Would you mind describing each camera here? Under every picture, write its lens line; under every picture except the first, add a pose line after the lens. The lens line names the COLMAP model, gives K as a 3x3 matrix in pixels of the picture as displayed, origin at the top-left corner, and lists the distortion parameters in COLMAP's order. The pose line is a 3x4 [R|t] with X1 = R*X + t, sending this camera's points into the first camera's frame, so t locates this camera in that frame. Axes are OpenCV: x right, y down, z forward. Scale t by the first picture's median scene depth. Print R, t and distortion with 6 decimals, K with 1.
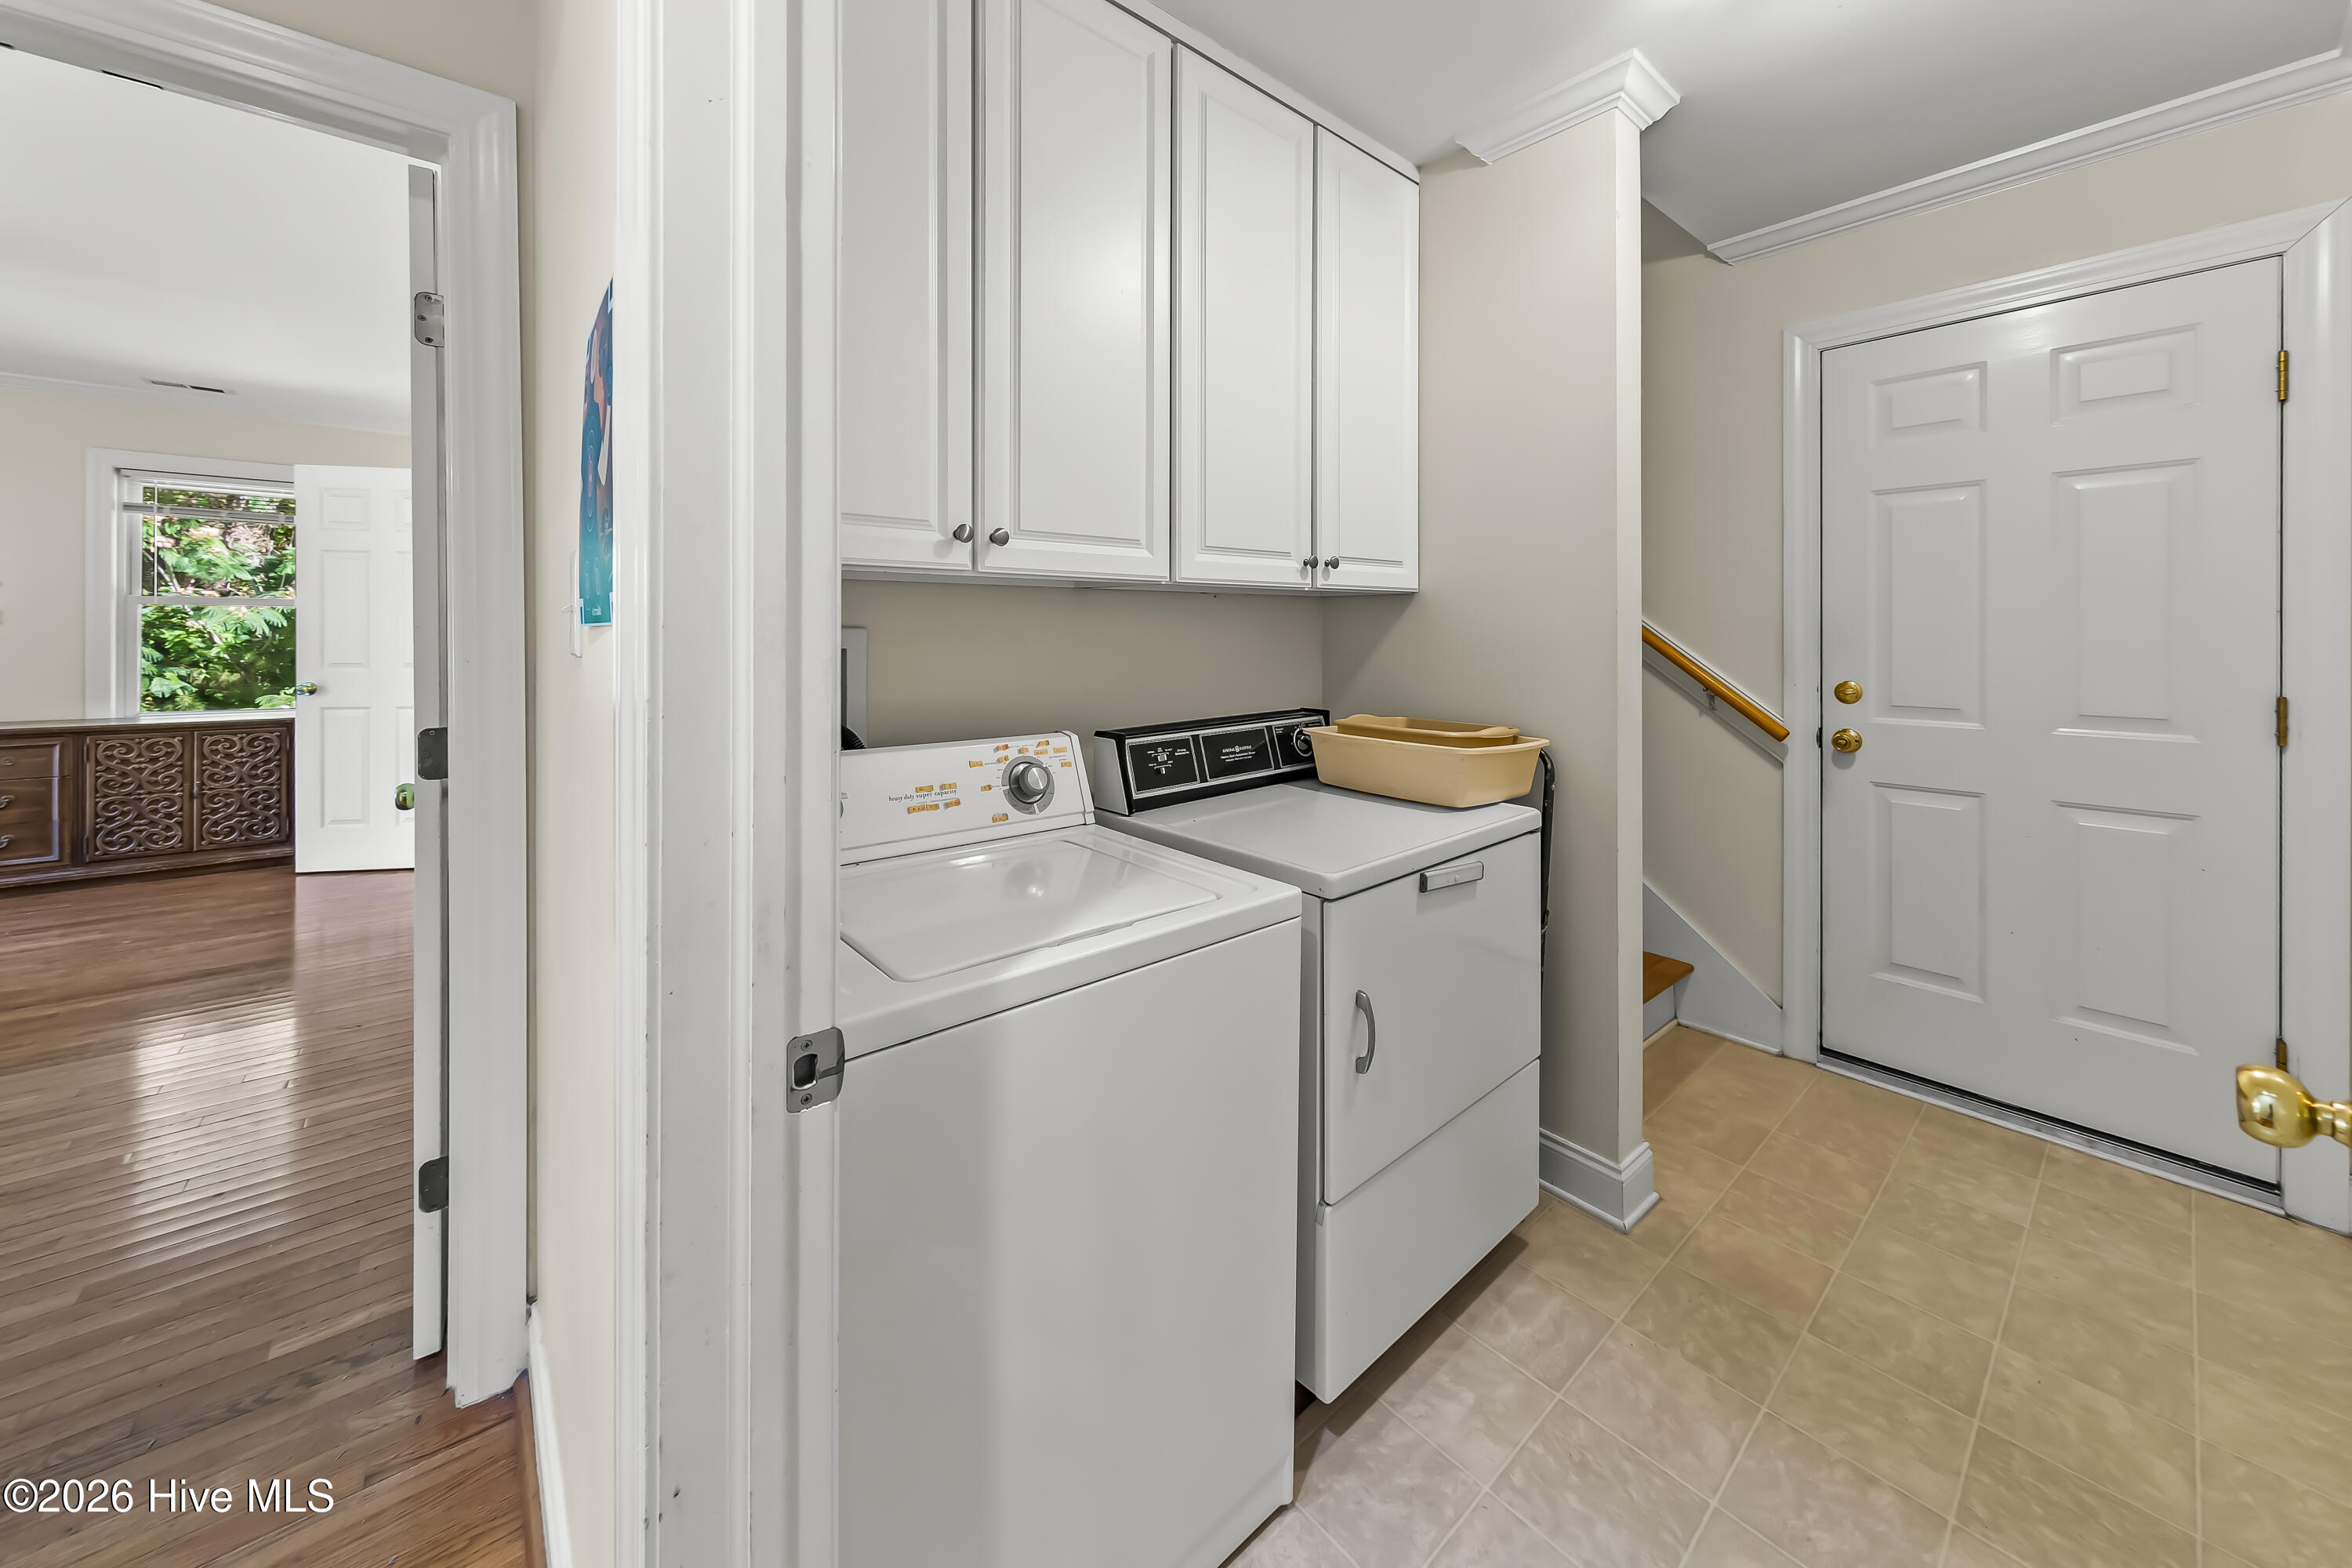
lens RADIAL K [[836.0, 0, 1203.8], [0, 836.0, 646.8], [0, 0, 1]] dist [-0.000369, -0.003734]
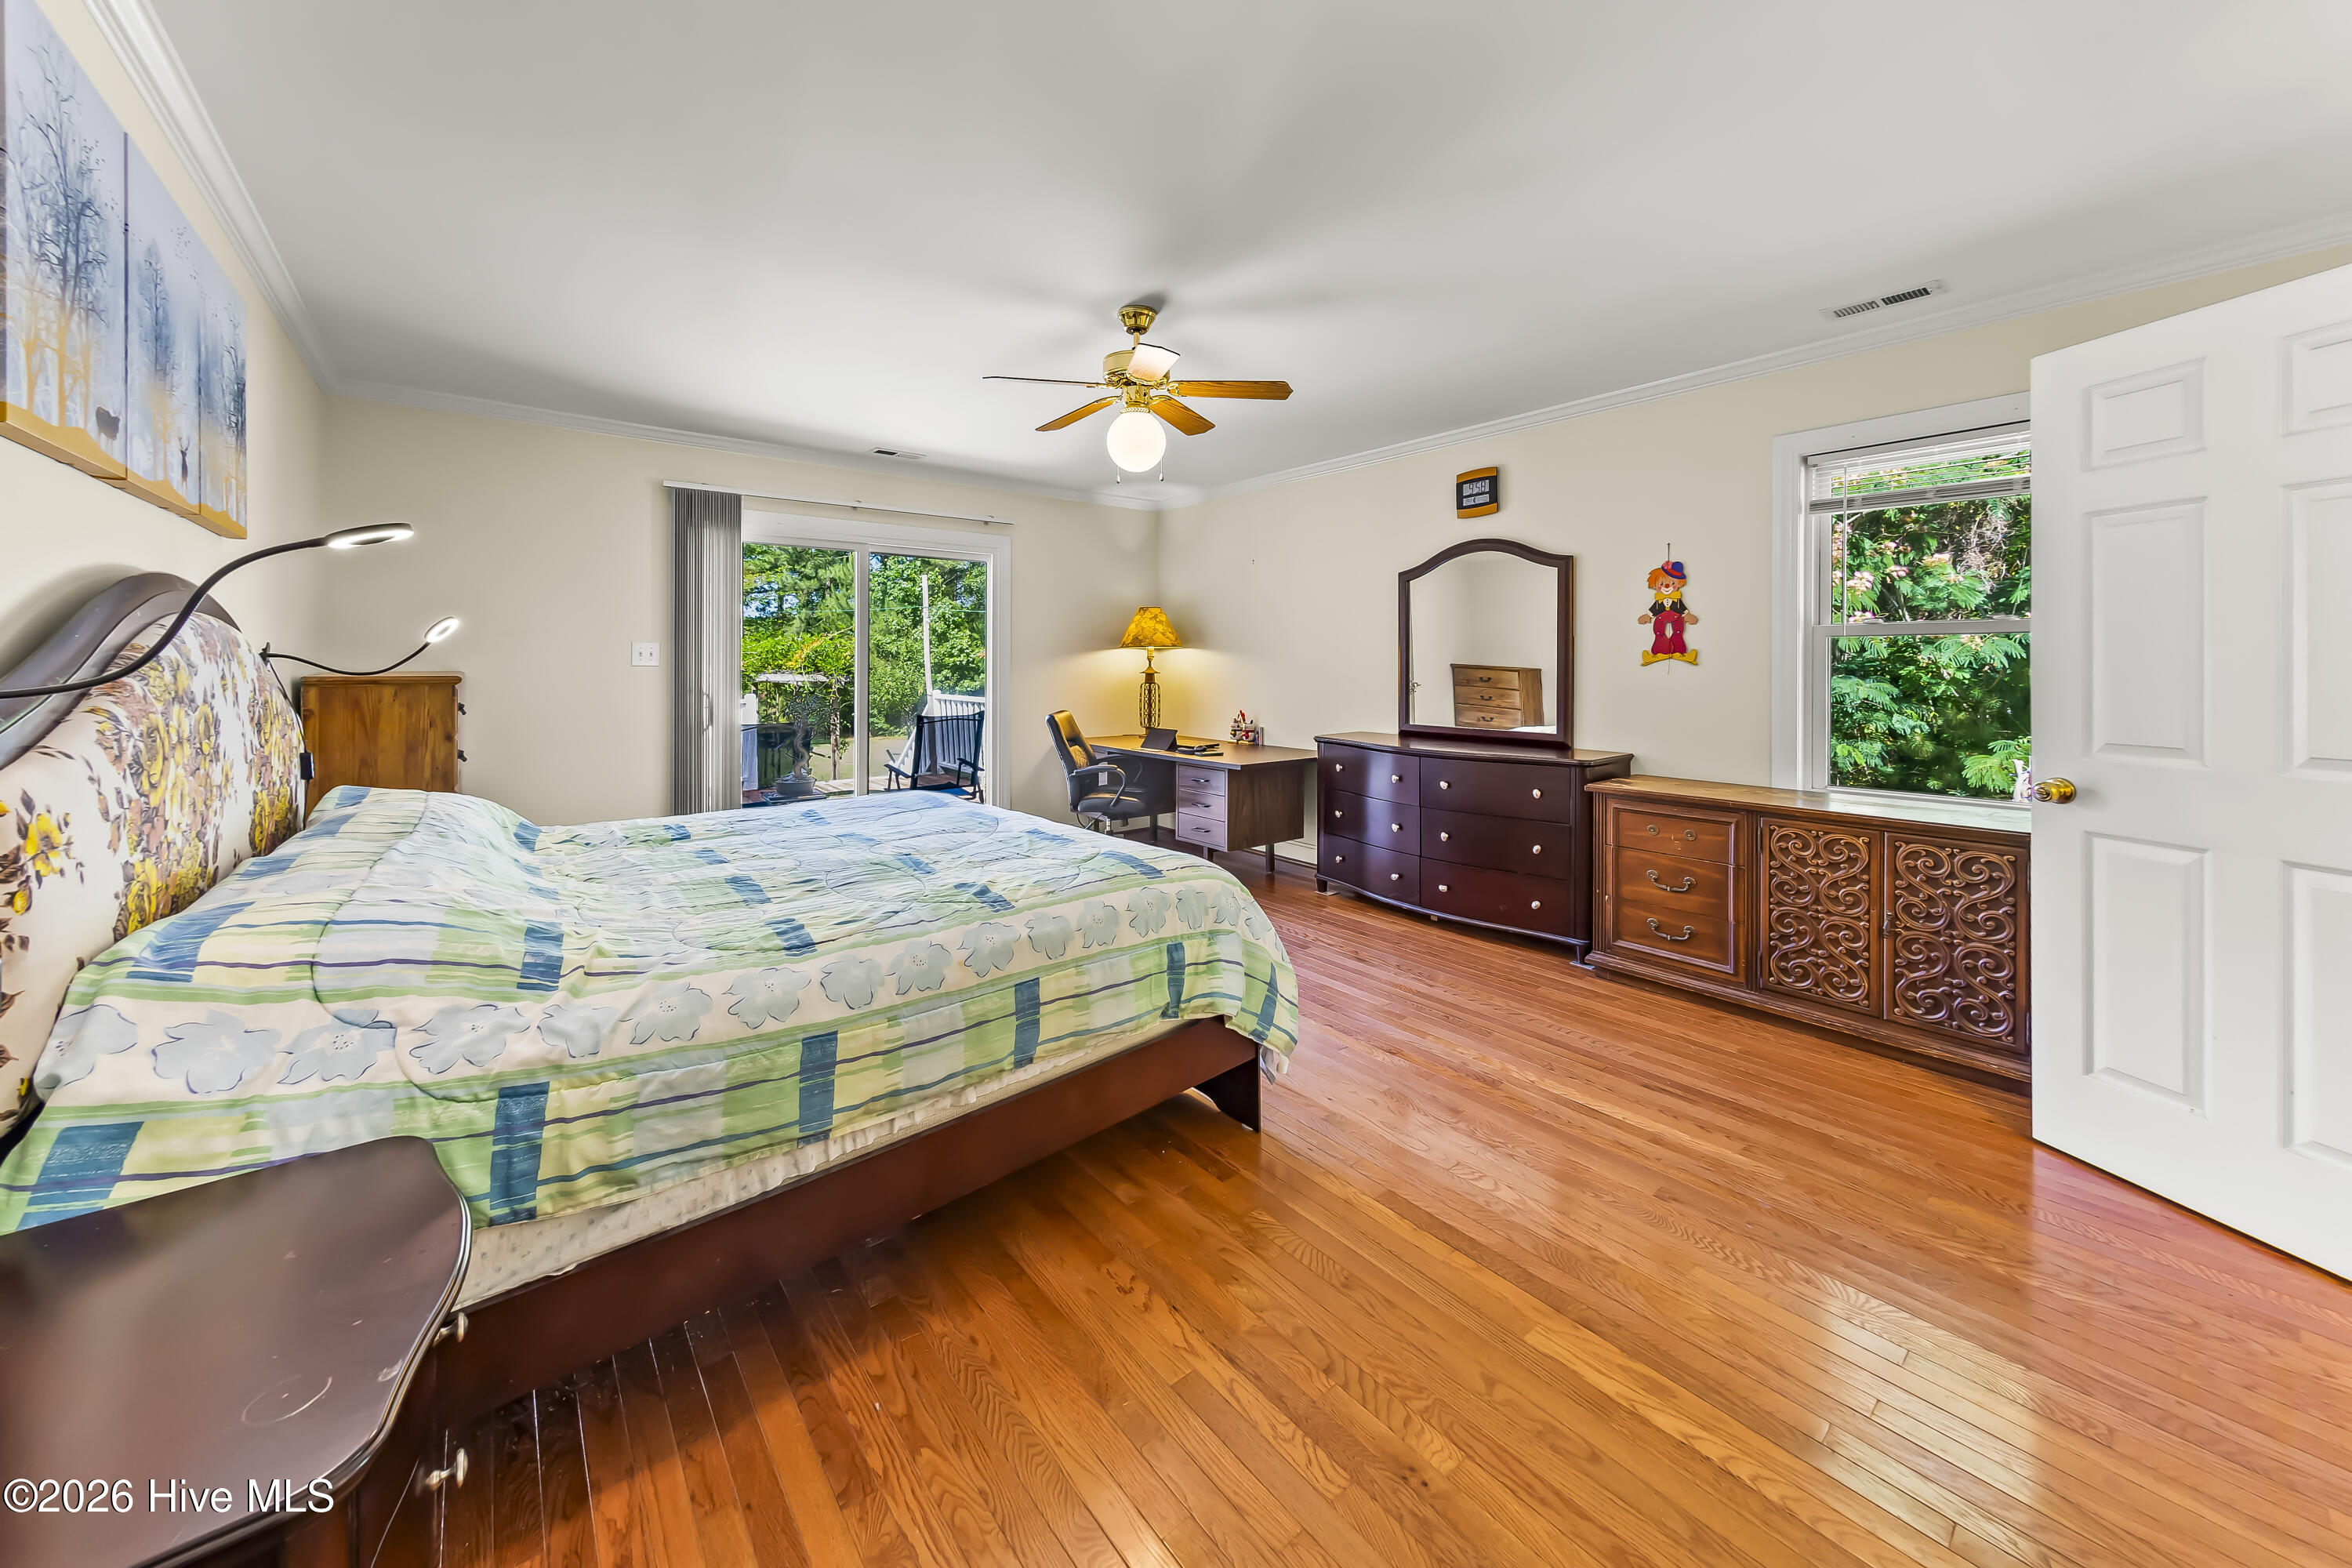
lens RADIAL K [[850.3, 0, 1173.1], [0, 850.3, 683.6], [0, 0, 1]] dist [-0.001549, -0.000228]
pose [[-0.048097, 0.003996, -0.998835, -0.538032], [0.006199, 0.999974, 0.003702, -0.016595], [0.998823, -0.006013, -0.048120, 0.483145]]
